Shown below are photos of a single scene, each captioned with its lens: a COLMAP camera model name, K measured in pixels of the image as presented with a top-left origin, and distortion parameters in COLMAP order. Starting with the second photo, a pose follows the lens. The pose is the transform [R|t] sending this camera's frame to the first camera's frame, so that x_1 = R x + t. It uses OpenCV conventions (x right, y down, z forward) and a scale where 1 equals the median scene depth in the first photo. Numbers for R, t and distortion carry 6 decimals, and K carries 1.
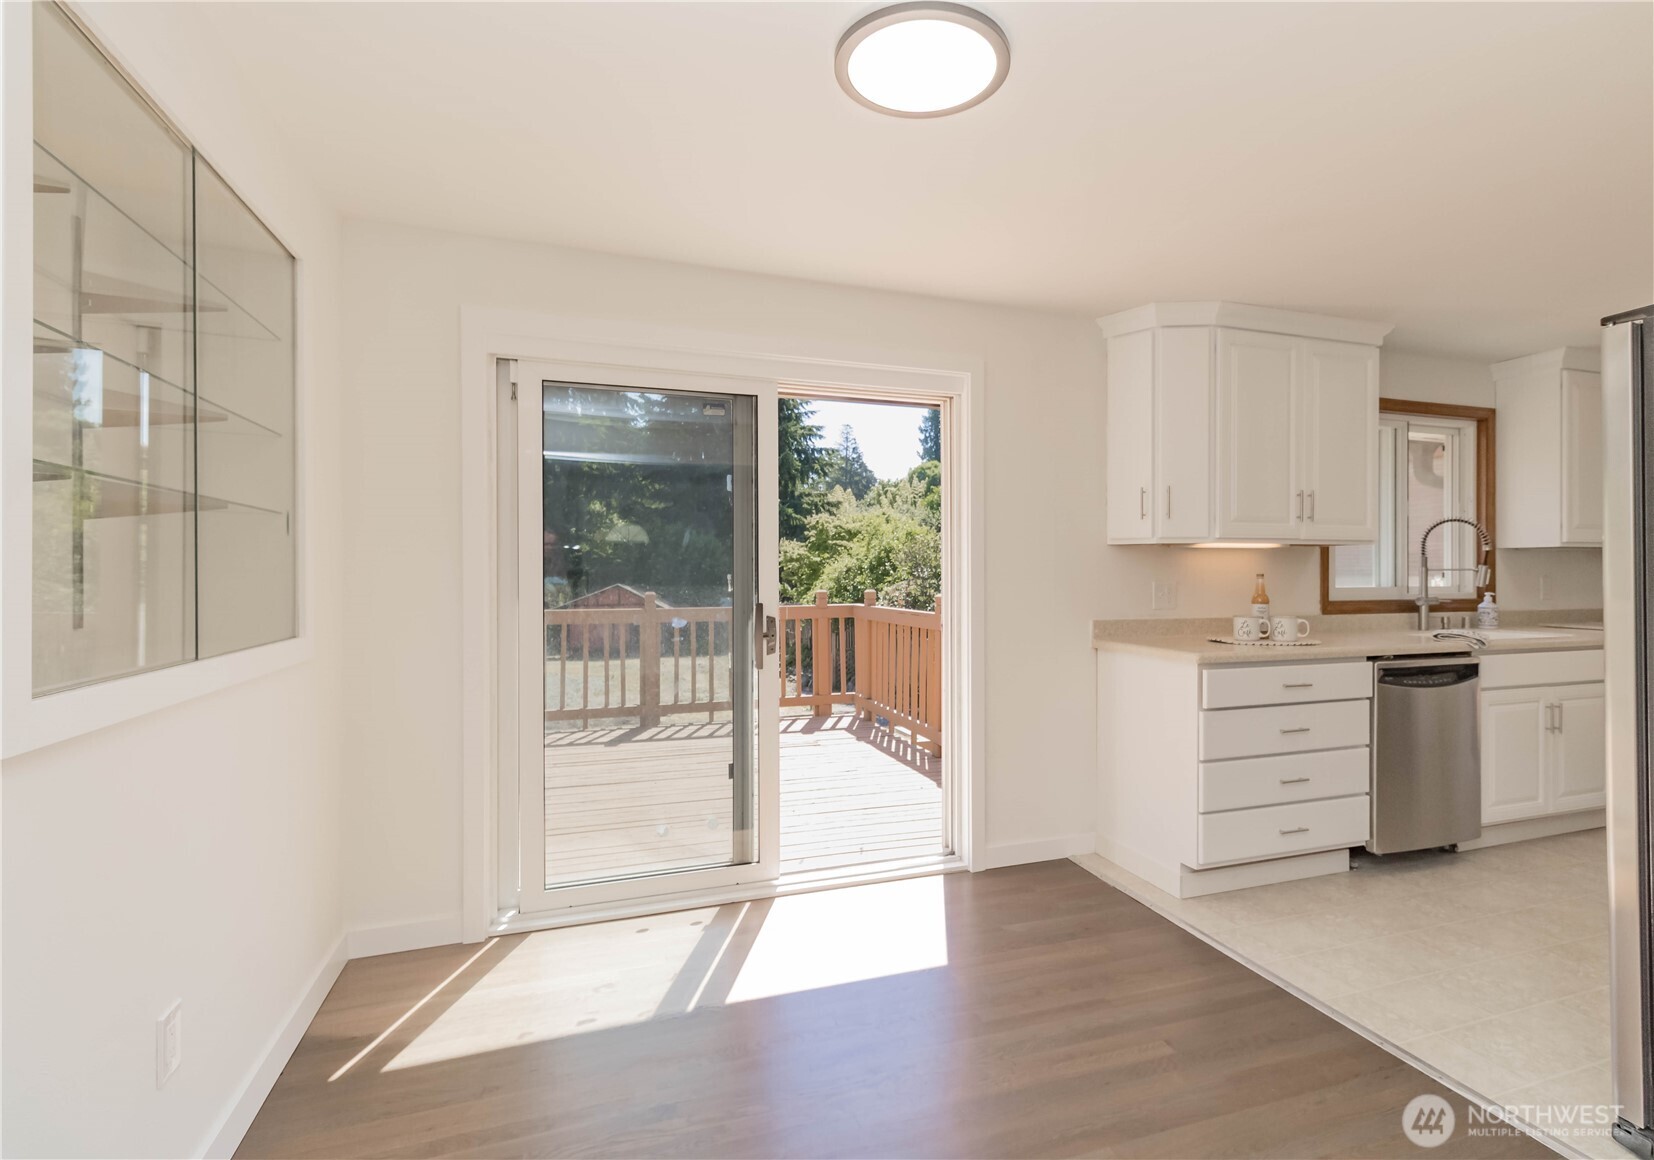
lens RADIAL K [[814.7, 0, 888.4], [0, 814.7, 578.6], [0, 0, 1]] dist [0.007410, 0.000578]
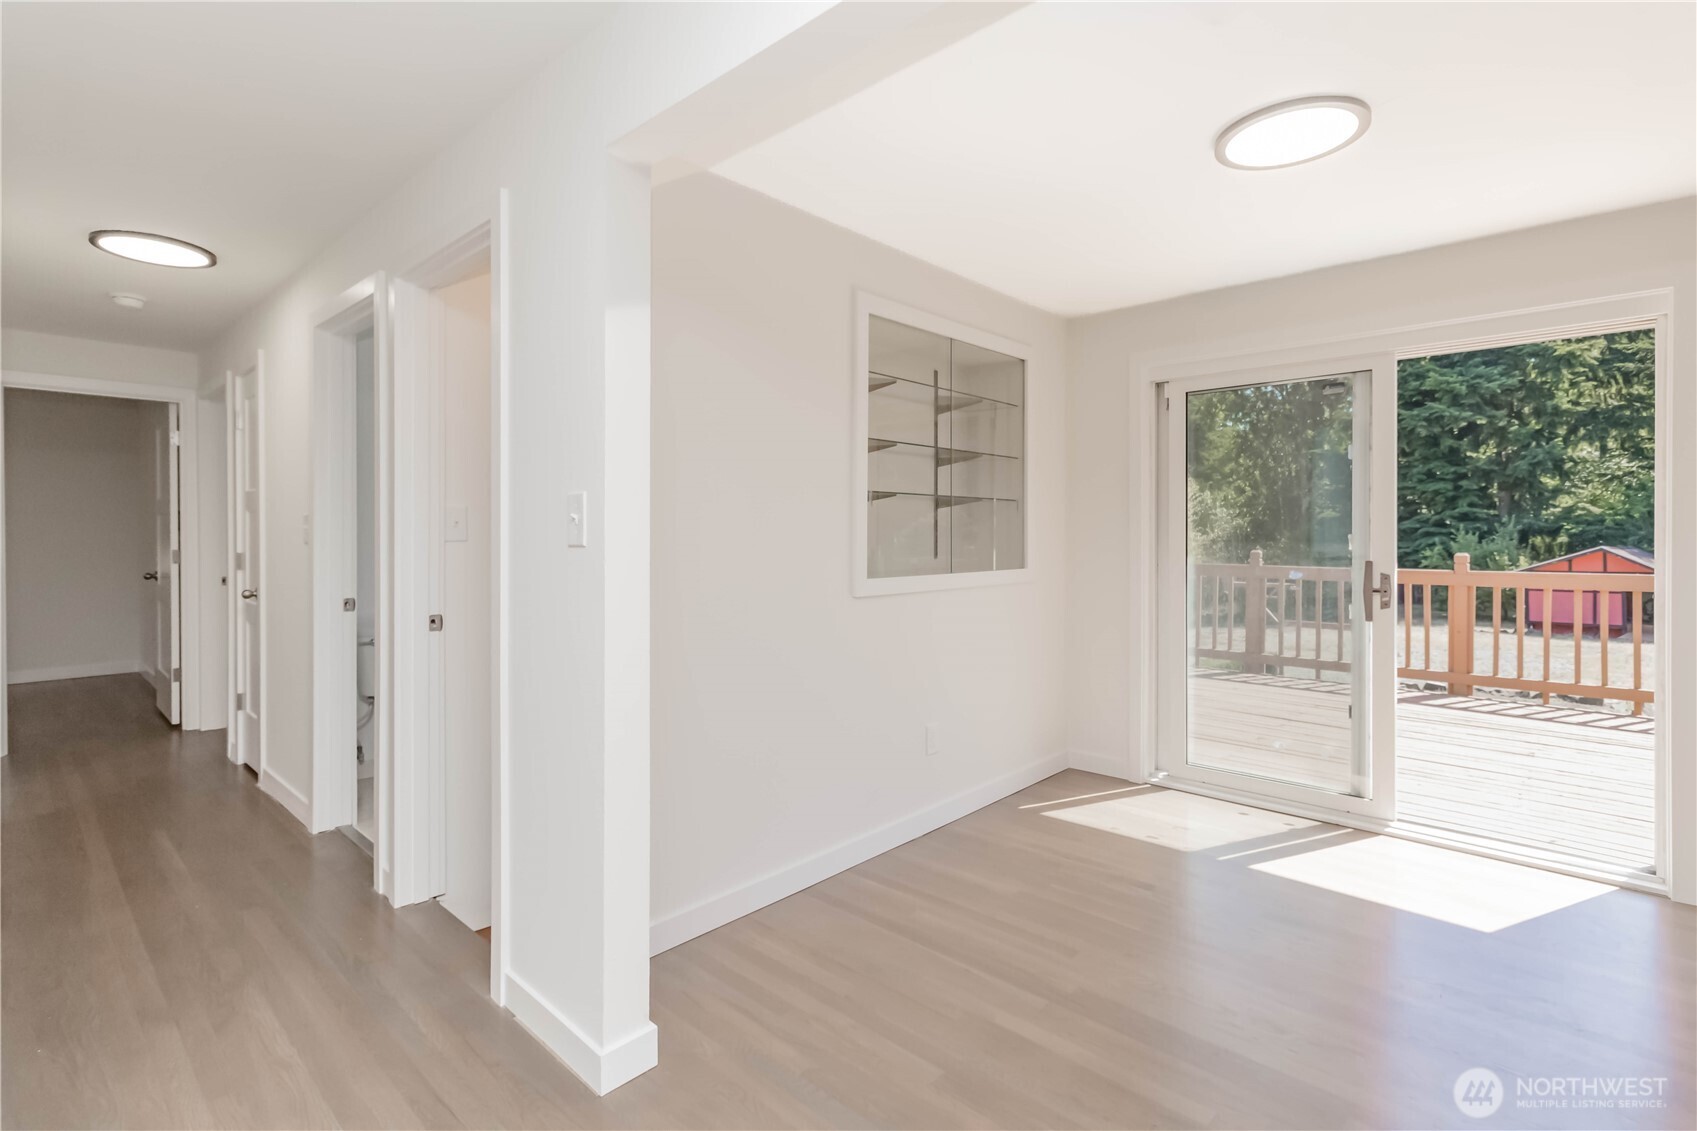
lens RADIAL K [[794.8, 0, 847.7], [0, 794.8, 537.6], [0, 0, 1]] dist [-0.000586, -0.000433]
pose [[0.448357, 0.003070, -0.893849, 0.471767], [-0.004706, 0.999988, 0.001074, 0.001328], [0.893842, 0.003725, 0.448366, -0.098343]]
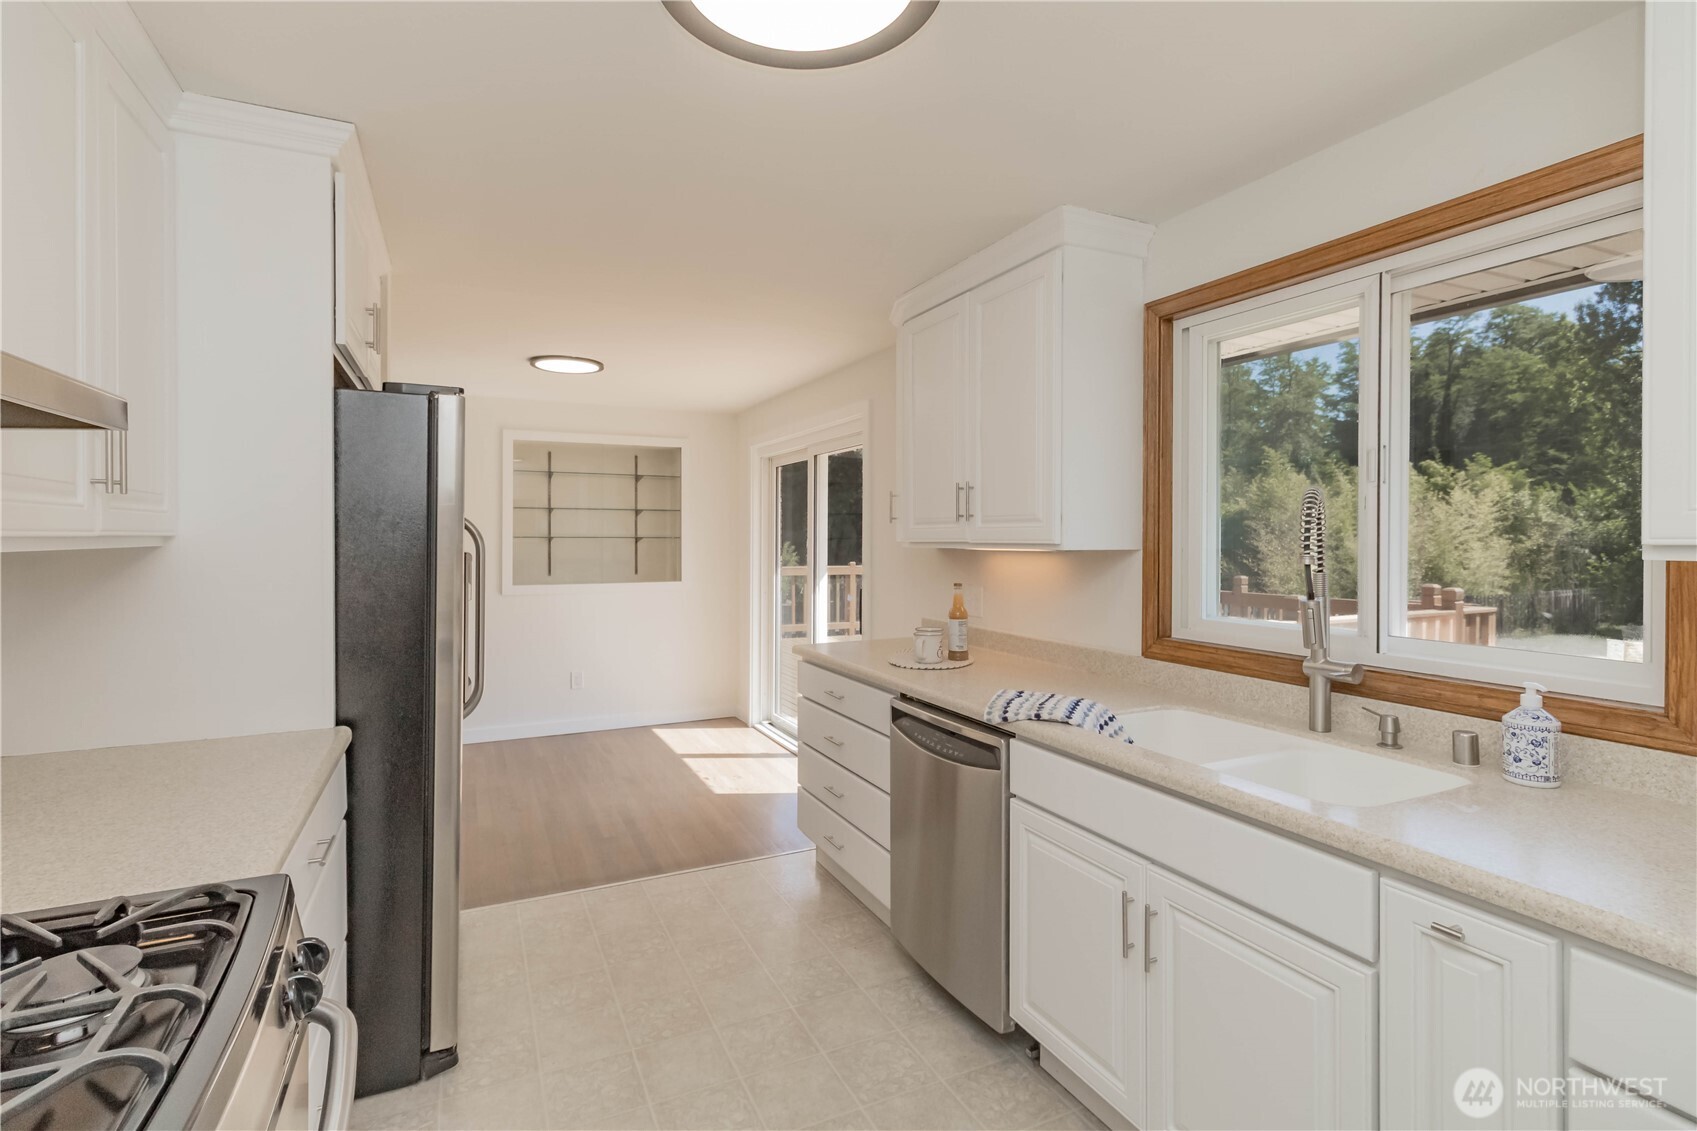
lens RADIAL K [[794.8, 0, 851.3], [0, 794.8, 549.6], [0, 0, 1]] dist [-0.000586, -0.000433]
pose [[0.094286, 0.013822, -0.995449, 1.440358], [-0.006956, 0.999888, 0.013225, -0.057190], [0.995521, 0.005677, 0.094372, 0.922882]]
